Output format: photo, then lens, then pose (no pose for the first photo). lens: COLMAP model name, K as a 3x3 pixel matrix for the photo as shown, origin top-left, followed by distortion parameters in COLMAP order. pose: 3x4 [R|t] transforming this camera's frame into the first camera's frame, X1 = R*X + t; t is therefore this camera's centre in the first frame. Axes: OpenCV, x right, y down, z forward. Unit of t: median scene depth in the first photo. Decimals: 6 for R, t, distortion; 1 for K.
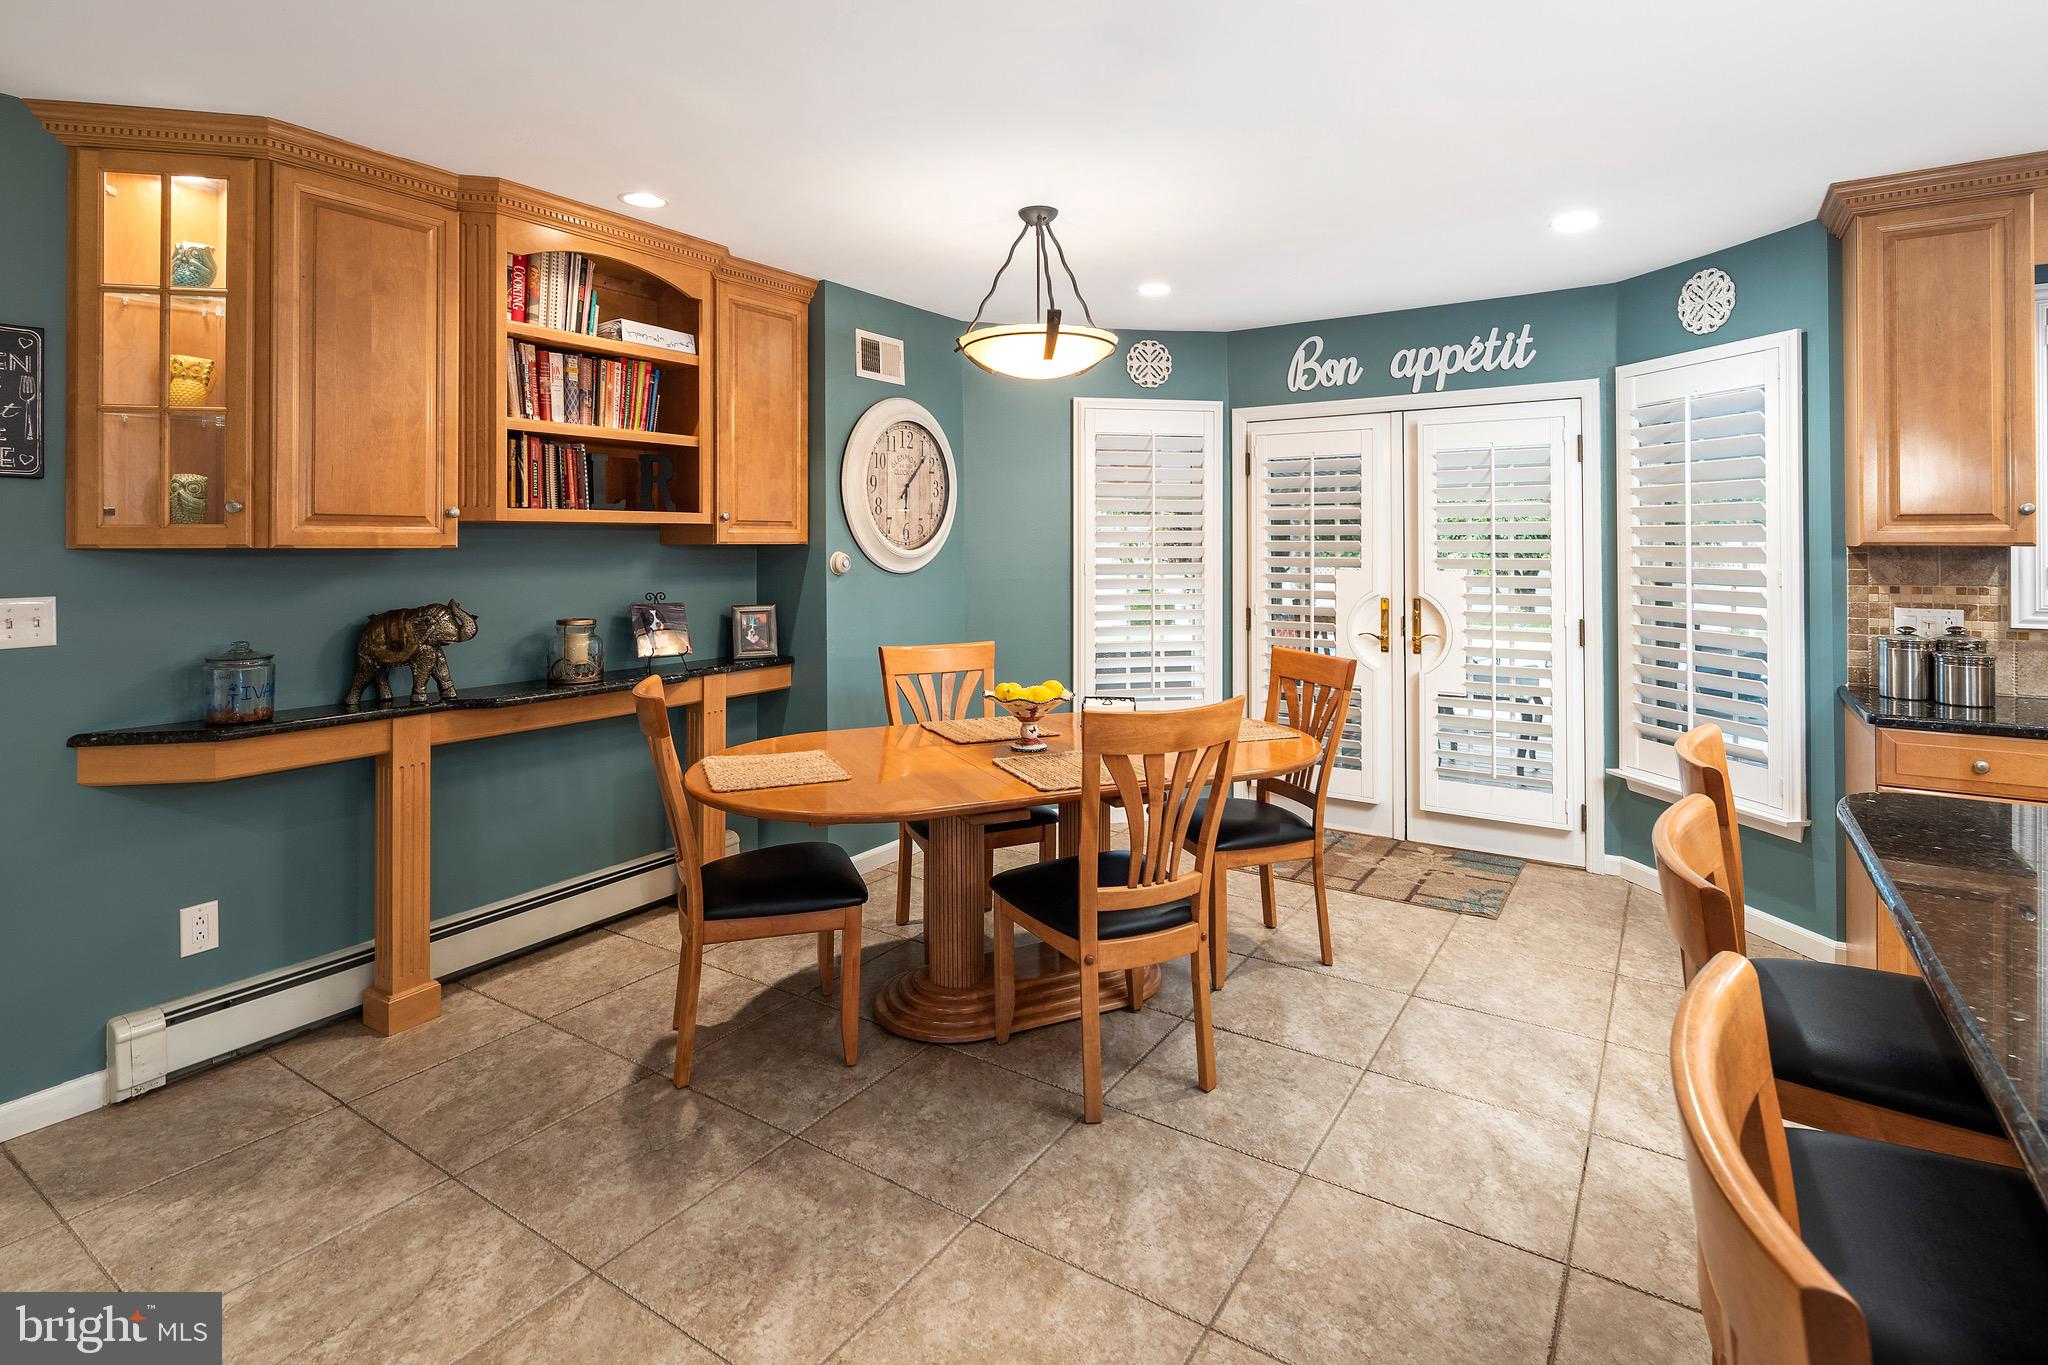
lens RADIAL K [[1004.9, 0, 1020.2], [0, 1004.9, 534.3], [0, 0, 1]] dist [-0.002705, -0.001679]
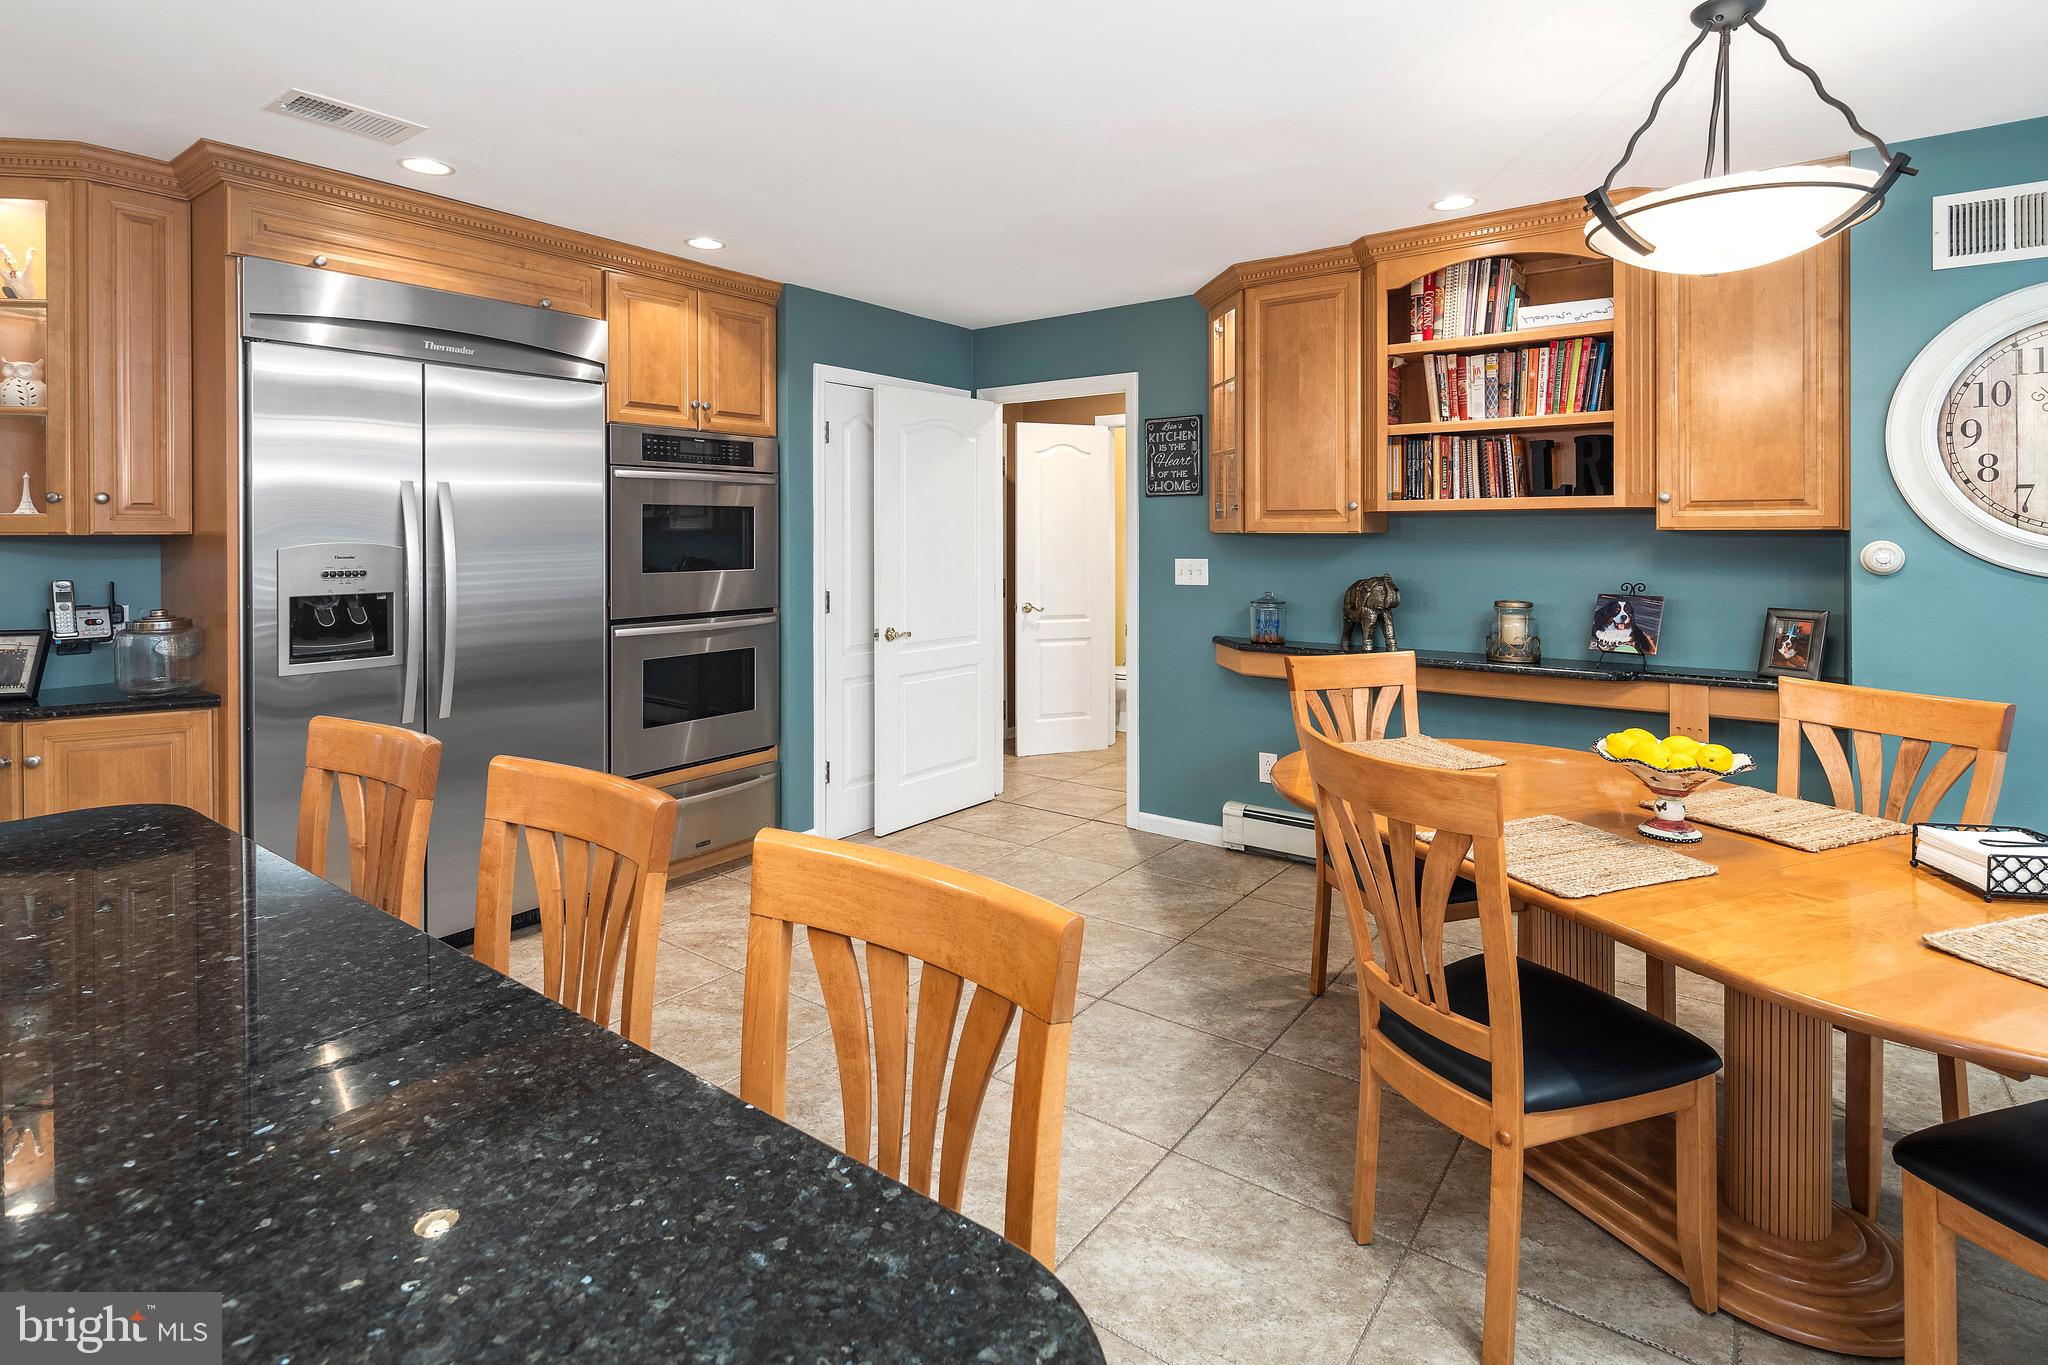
lens RADIAL K [[1006.2, 0, 1026.4], [0, 1006.2, 526.2], [0, 0, 1]] dist [0.006400, 0.000138]
pose [[-0.057359, -0.002330, -0.998351, 0.675277], [0.012517, 0.999917, -0.003053, 0.002813], [0.998275, -0.012672, -0.057325, 0.580793]]
